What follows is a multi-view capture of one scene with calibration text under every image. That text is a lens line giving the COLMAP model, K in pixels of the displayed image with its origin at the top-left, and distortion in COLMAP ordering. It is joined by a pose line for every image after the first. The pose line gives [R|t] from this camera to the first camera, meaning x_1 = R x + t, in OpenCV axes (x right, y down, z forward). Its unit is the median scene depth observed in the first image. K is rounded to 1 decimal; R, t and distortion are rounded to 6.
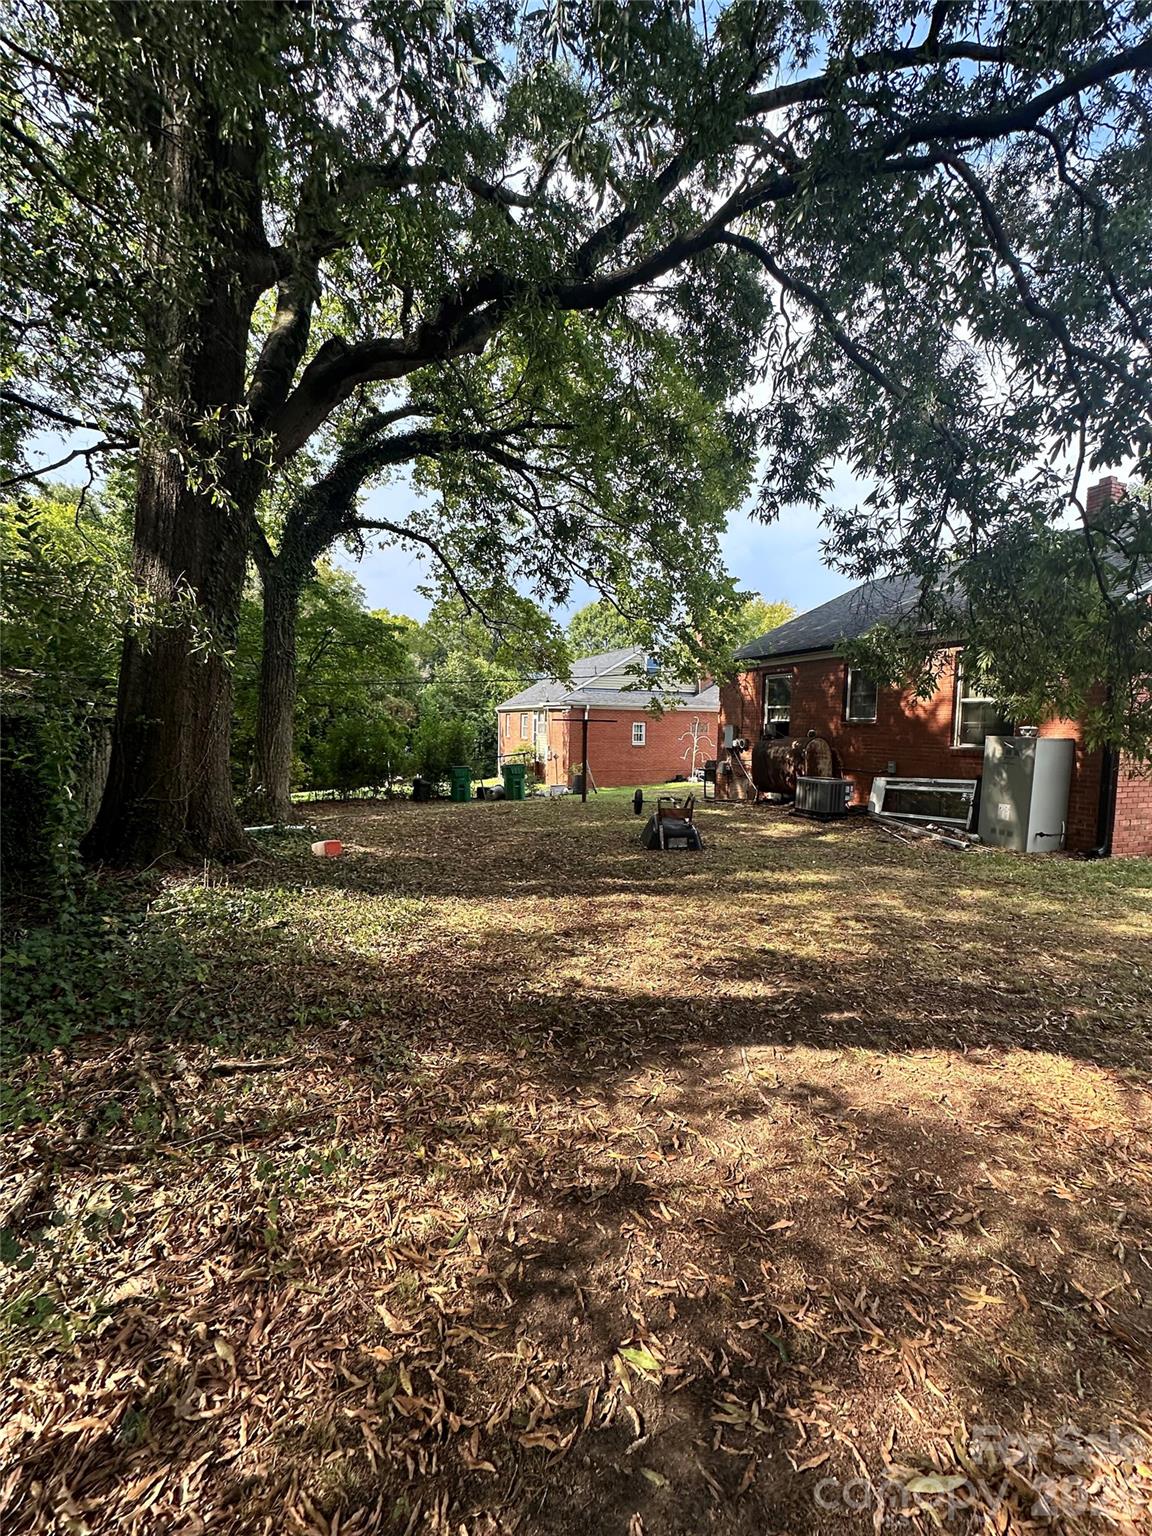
lens RADIAL K [[610.9, 0, 576.0], [0, 610.9, 768.0], [0, 0, 1]] dist [-0.002740, -0.000036]
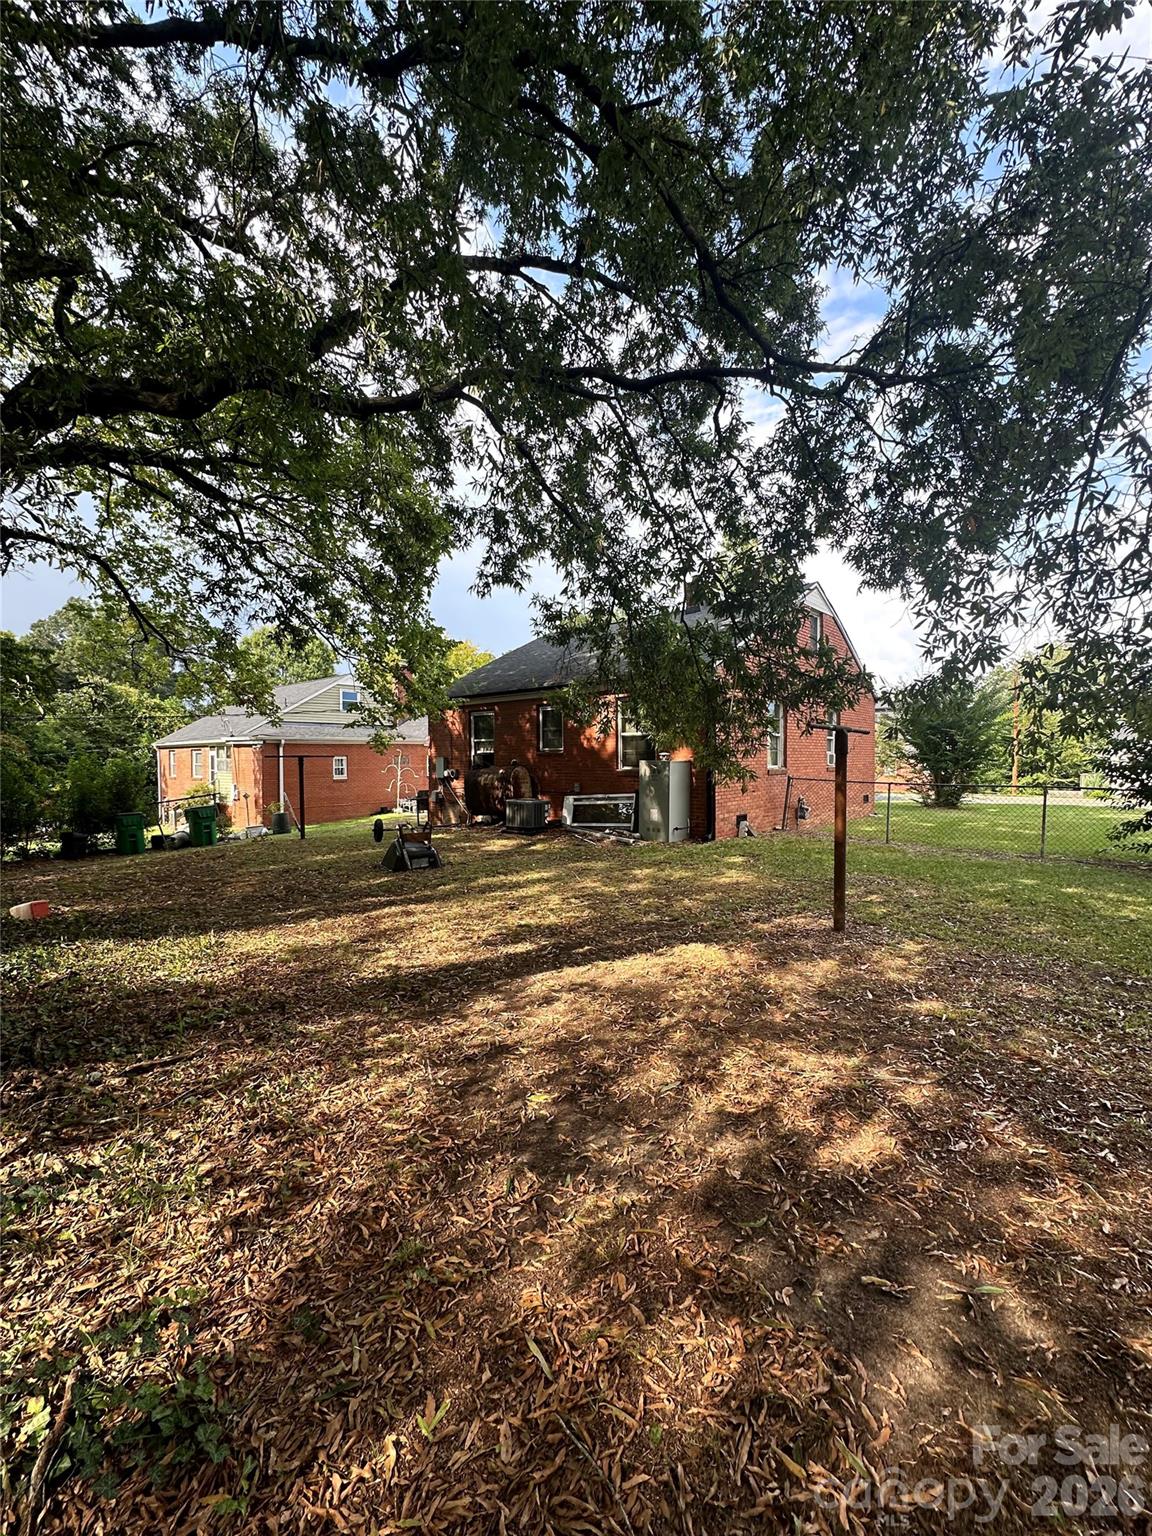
lens RADIAL K [[610.9, 0, 576.0], [0, 610.9, 768.0], [0, 0, 1]] dist [-0.002740, -0.000036]
pose [[0.876020, -0.035871, 0.480939, -0.121376], [0.059985, 0.997590, -0.034856, 0.003799], [-0.478530, 0.059384, 0.876061, -0.142062]]
